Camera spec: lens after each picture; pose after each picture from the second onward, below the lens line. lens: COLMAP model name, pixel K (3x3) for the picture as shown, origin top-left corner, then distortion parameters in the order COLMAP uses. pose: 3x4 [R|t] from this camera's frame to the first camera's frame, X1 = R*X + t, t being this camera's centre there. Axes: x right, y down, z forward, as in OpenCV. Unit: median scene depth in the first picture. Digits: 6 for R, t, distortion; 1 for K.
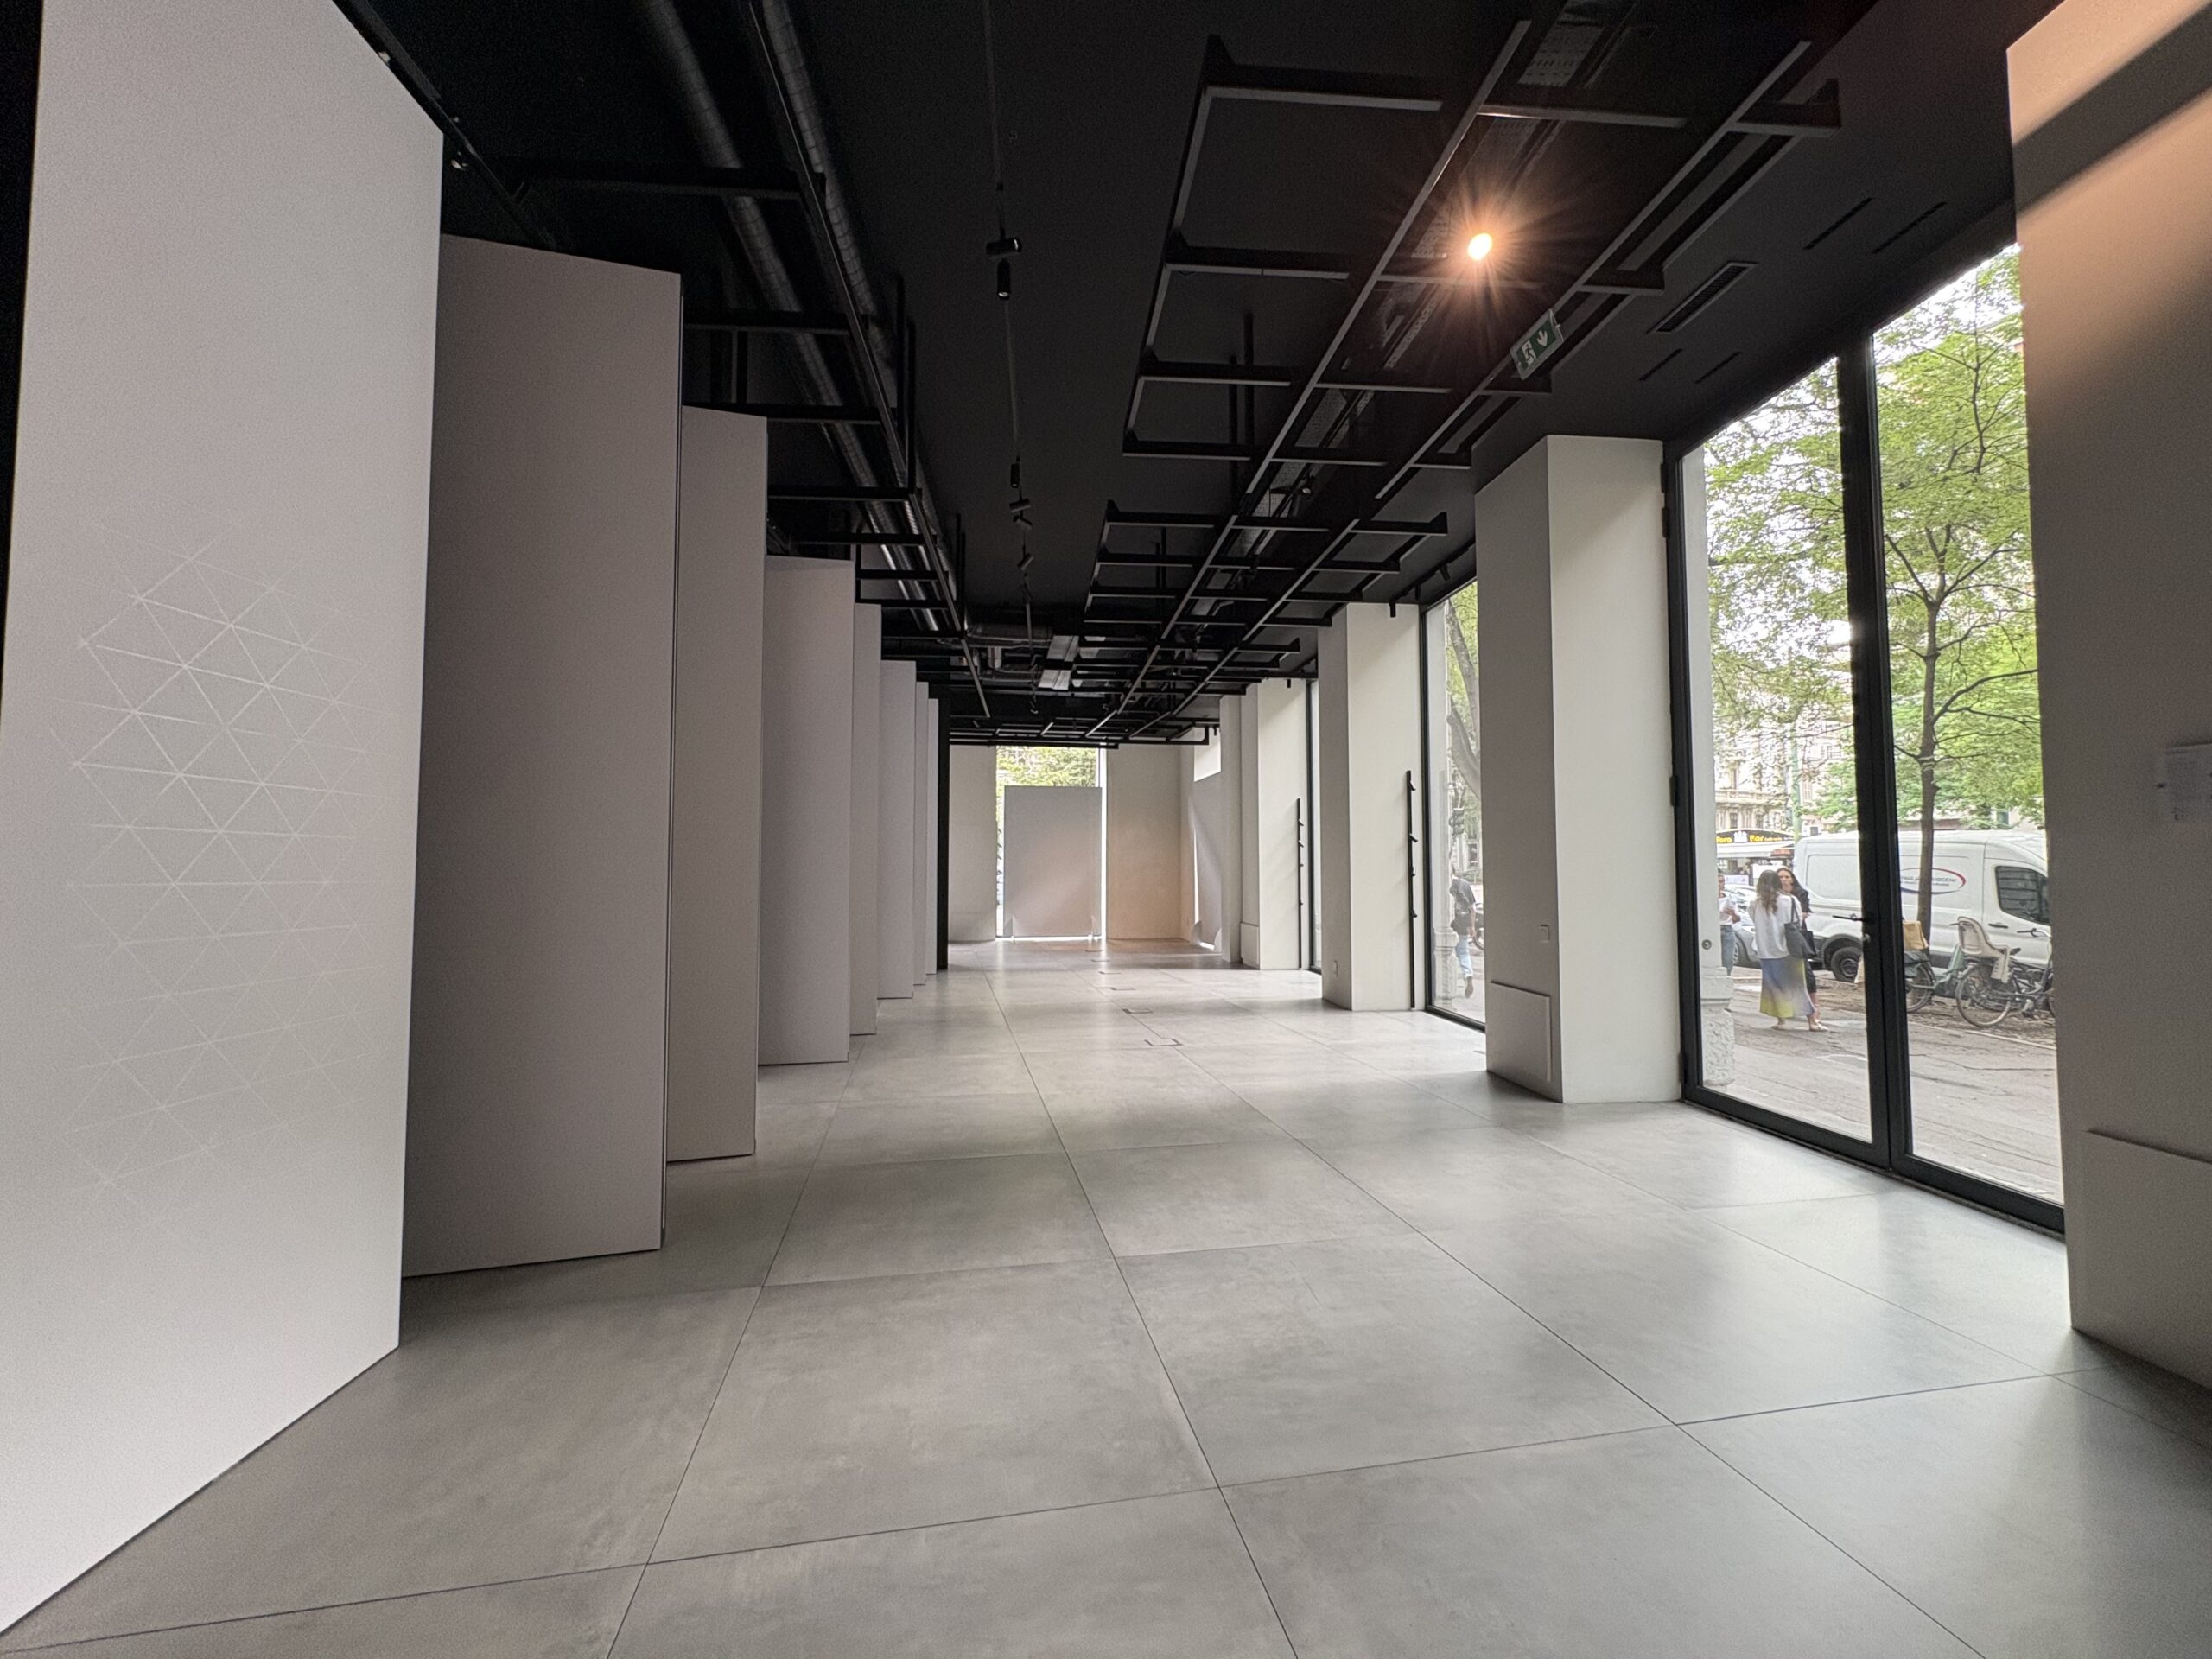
lens RADIAL K [[883.2, 0, 1101.3], [0, 883.2, 831.3], [0, 0, 1]] dist [-0.000461, 0.001210]
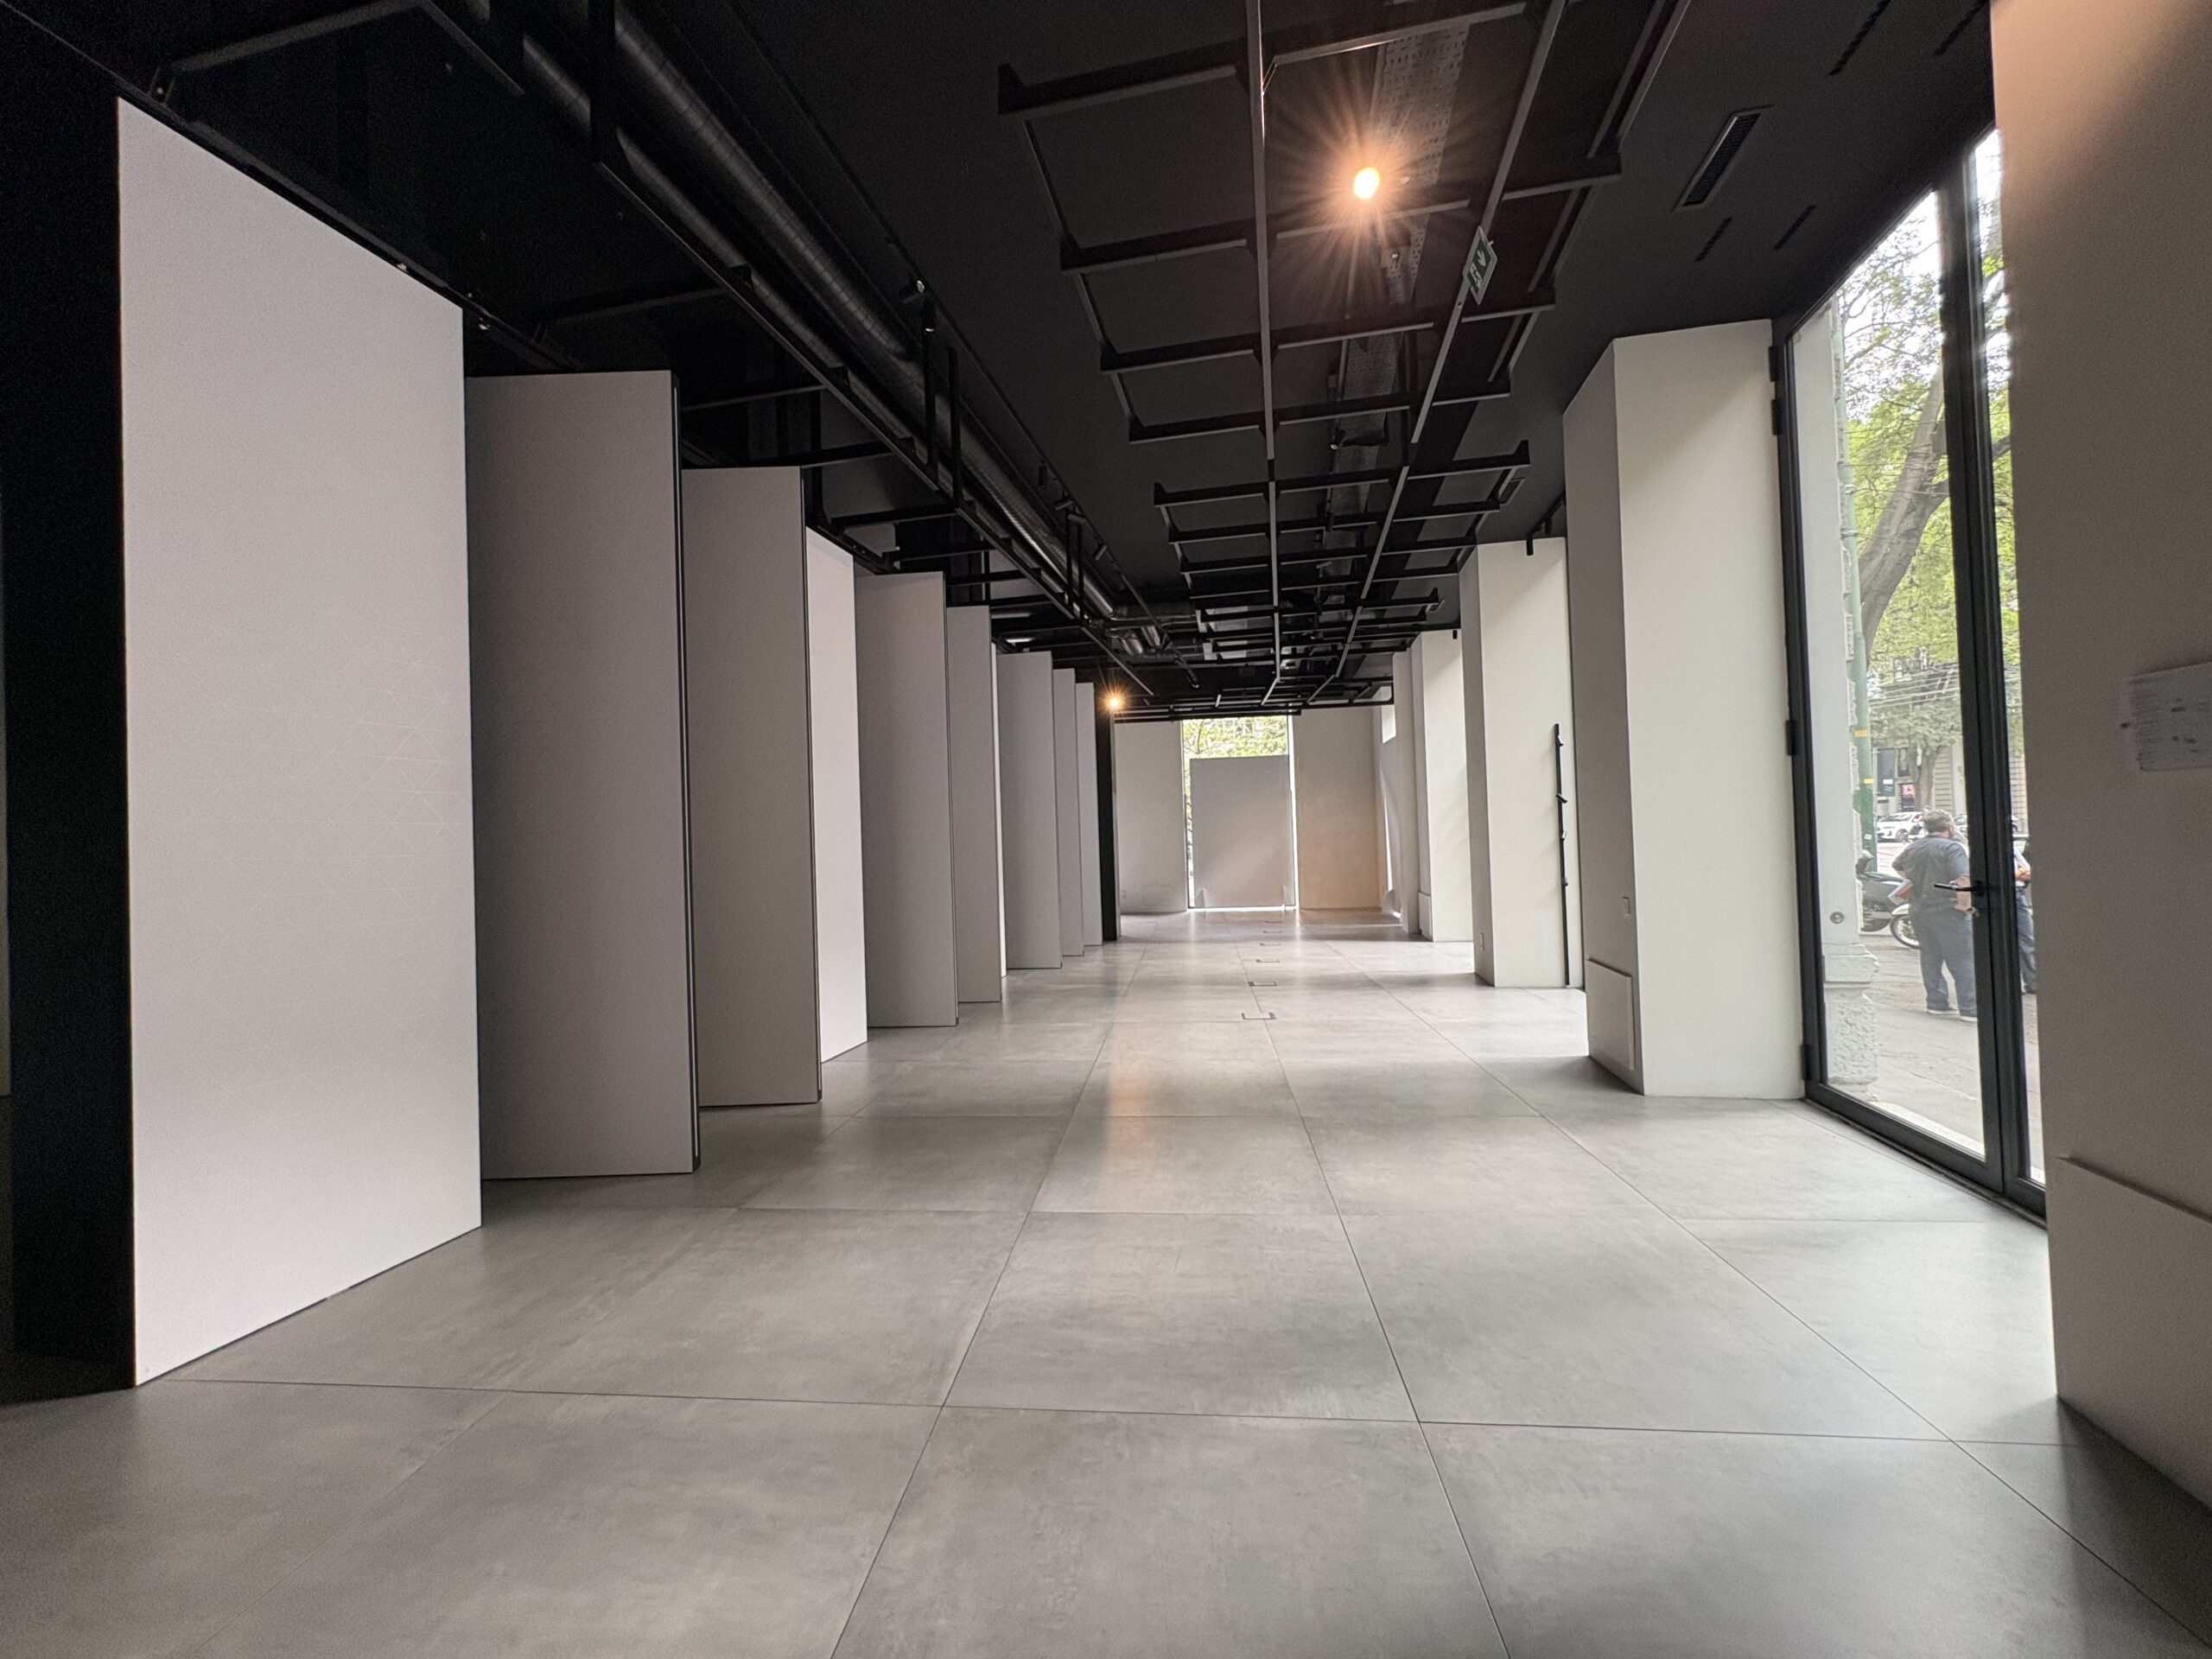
lens RADIAL K [[883.2, 0, 1101.3], [0, 883.2, 831.3], [0, 0, 1]] dist [-0.000461, 0.001210]
pose [[0.957679, -0.034412, -0.285776, 0.260995], [0.044556, 0.998584, 0.029067, -0.010023], [0.284371, -0.040570, 0.957856, -0.003312]]
